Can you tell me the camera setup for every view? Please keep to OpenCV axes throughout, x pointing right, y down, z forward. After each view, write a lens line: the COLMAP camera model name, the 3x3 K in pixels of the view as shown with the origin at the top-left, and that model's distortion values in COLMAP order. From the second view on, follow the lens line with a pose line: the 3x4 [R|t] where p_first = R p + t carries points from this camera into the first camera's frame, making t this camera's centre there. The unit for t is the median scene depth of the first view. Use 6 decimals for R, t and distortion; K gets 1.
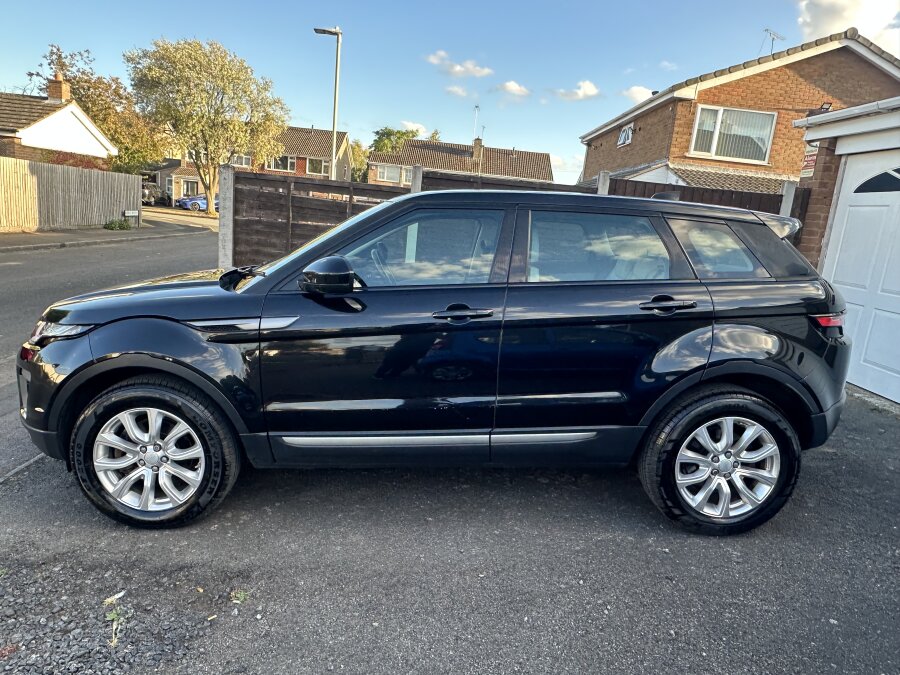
lens RADIAL K [[634.1, 0, 423.0], [0, 634.1, 327.9], [0, 0, 1]] dist [-0.012654, 0.006188]
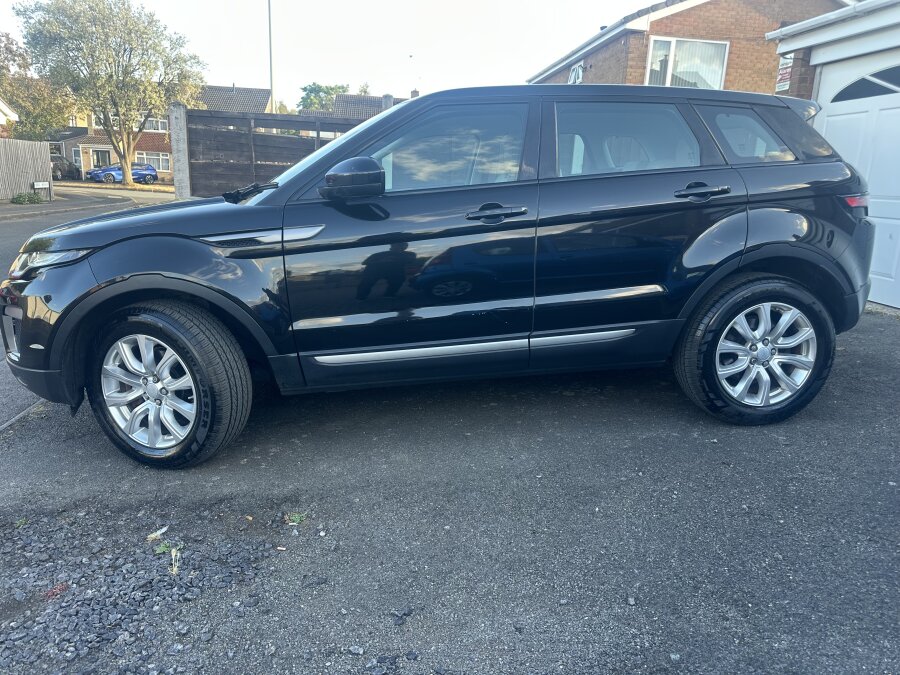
lens RADIAL K [[663.2, 0, 434.0], [0, 663.2, 317.2], [0, 0, 1]] dist [0.048854, -0.063926]
pose [[0.993291, -0.072097, 0.090420, -0.126099], [0.068745, 0.996846, 0.039657, 0.084589], [-0.092994, -0.033175, 0.995114, 0.007282]]
